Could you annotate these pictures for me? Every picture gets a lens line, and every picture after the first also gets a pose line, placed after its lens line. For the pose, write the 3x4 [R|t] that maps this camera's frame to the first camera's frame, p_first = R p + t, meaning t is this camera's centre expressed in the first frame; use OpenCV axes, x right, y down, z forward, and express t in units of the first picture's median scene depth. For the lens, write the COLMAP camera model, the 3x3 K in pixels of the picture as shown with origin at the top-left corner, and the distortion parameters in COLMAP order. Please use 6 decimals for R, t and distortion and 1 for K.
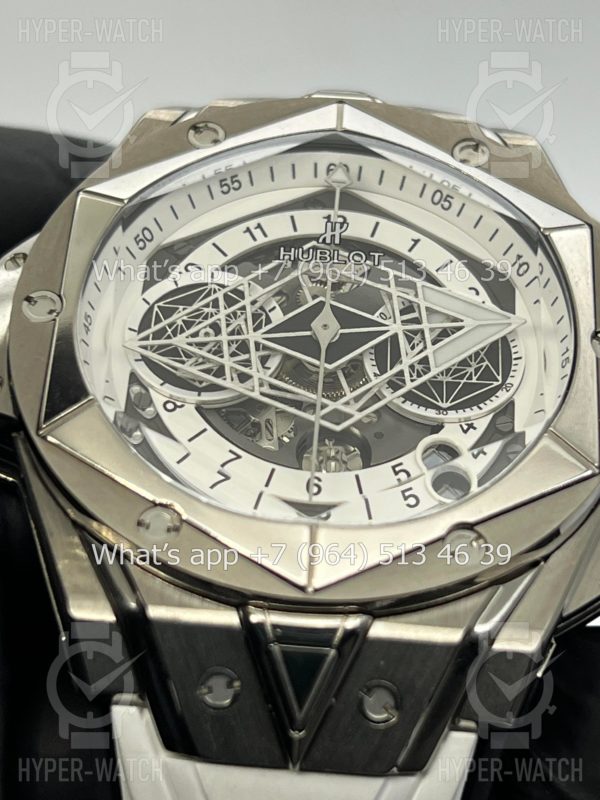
lens RADIAL K [[1867.6, 0, 300.0], [0, 1867.6, 400.0], [0, 0, 1]] dist [0.210284, -0.406535]
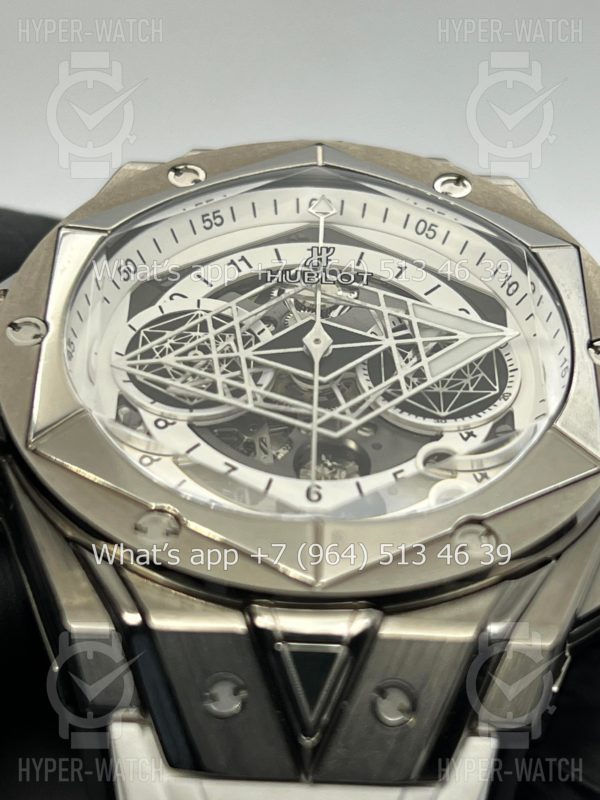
lens RADIAL K [[1867.6, 0, 300.0], [0, 1867.6, 400.0], [0, 0, 1]] dist [0.210284, -0.406535]
pose [[0.998842, -0.030503, 0.037218, -0.032810], [0.035639, 0.988608, -0.146234, 0.133759], [-0.032333, 0.147391, 0.988550, 0.035969]]
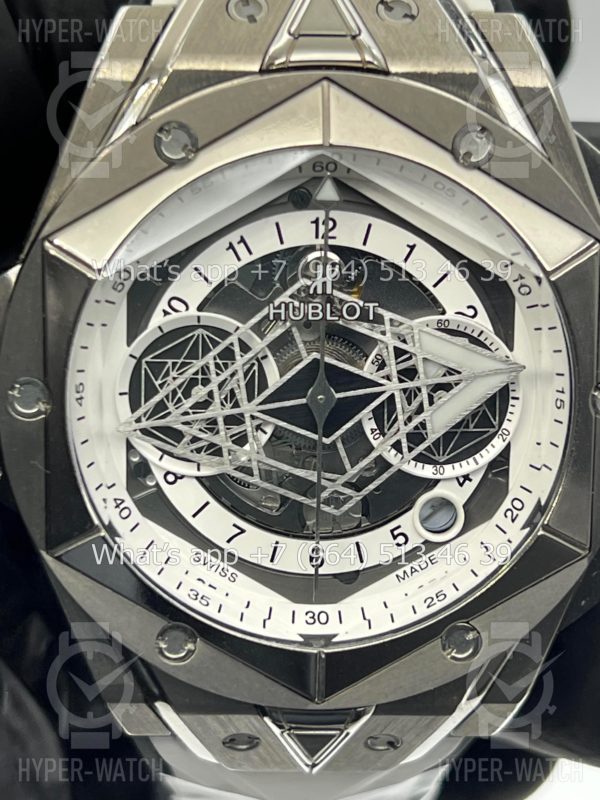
lens RADIAL K [[1867.6, 0, 300.0], [0, 1867.6, 400.0], [0, 0, 1]] dist [0.210284, -0.406535]
pose [[0.998542, -0.053429, 0.007641, -0.005020], [0.032915, 0.715027, 0.698322, -0.721957], [-0.042774, -0.697053, 0.715743, 0.297689]]
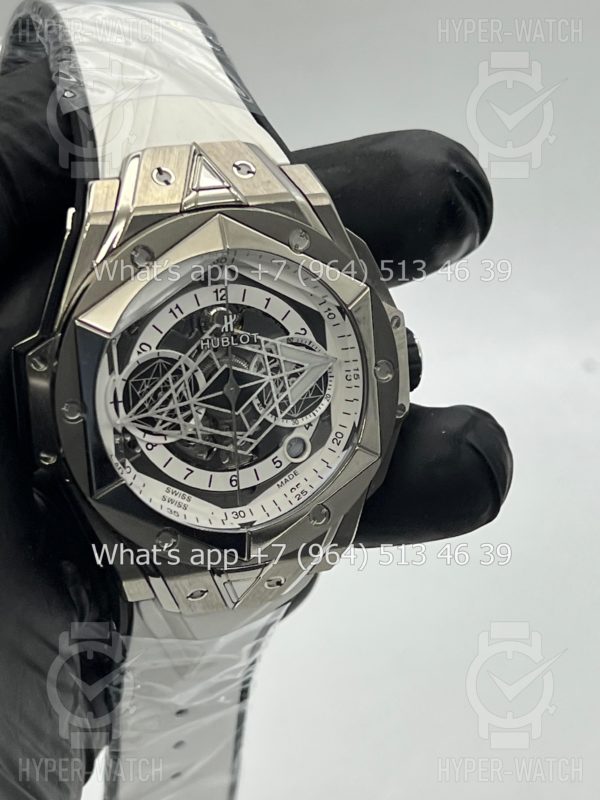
lens RADIAL K [[1867.6, 0, 300.0], [0, 1867.6, 400.0], [0, 0, 1]] dist [0.210284, -0.406535]
pose [[0.940543, -0.180233, 0.287914, -0.429548], [-0.073750, 0.719043, 0.691041, -1.238496], [-0.331571, -0.671187, 0.662999, -0.182105]]
